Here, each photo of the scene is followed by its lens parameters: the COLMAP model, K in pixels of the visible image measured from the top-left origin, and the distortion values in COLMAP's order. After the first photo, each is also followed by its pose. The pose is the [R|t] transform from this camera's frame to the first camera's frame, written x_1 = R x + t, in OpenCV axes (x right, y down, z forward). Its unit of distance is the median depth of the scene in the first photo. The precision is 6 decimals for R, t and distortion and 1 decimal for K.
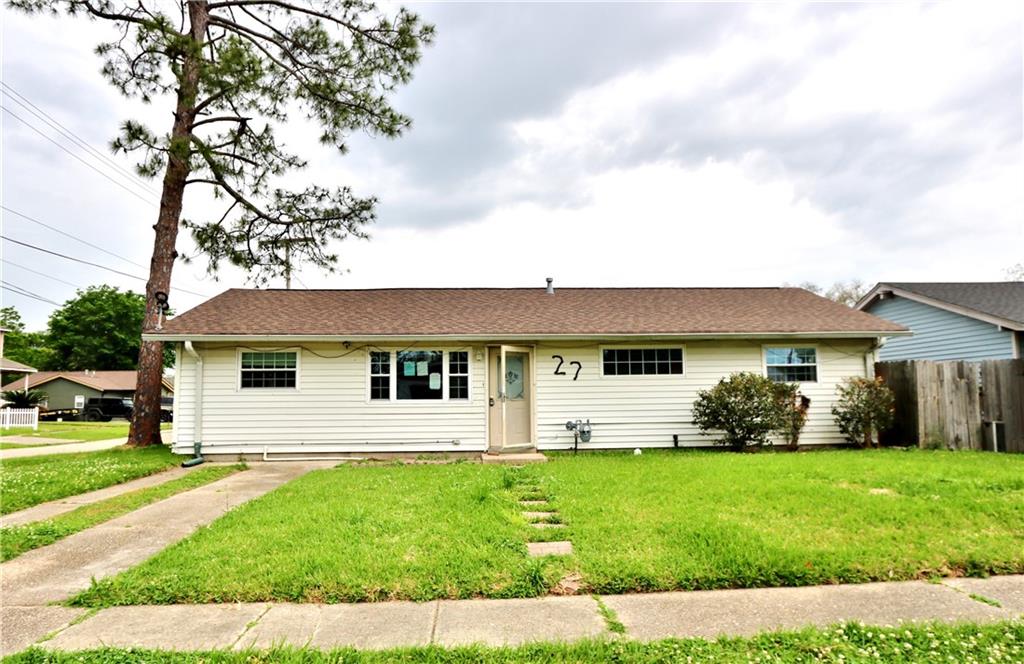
lens RADIAL K [[642.7, 0, 512.0], [0, 642.7, 332.0], [0, 0, 1]] dist [-0.008665, -0.001494]
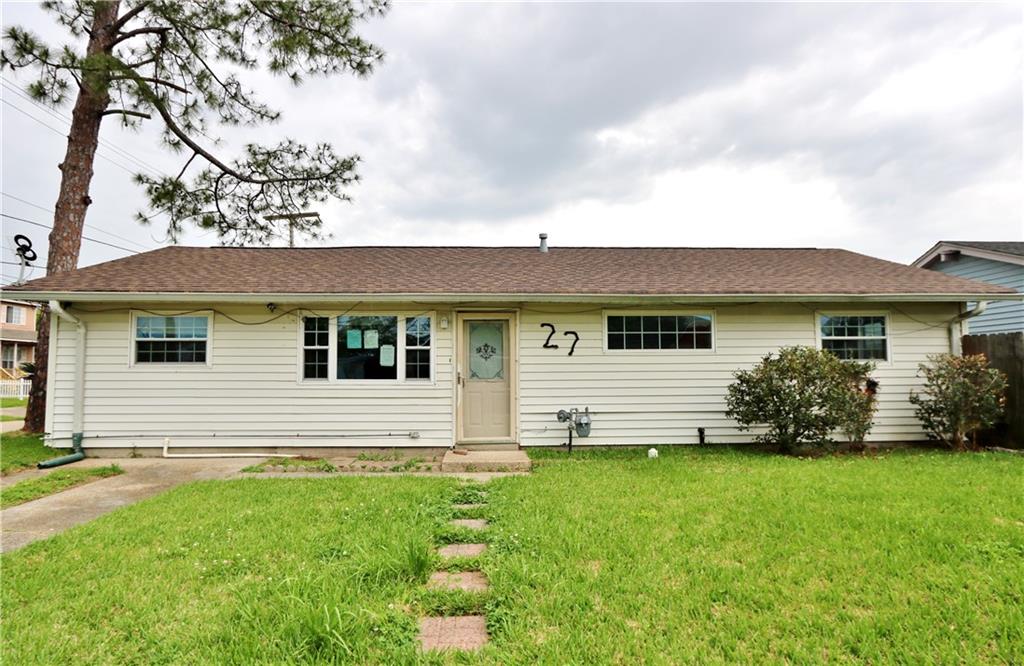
lens RADIAL K [[558.6, 0, 508.1], [0, 558.6, 331.9], [0, 0, 1]] dist [-0.009896, -0.000783]
pose [[0.999574, 0.005827, -0.028604, 0.043475], [-0.004865, 0.999424, 0.033581, 0.024881], [0.028783, -0.033428, 0.999027, 0.337478]]
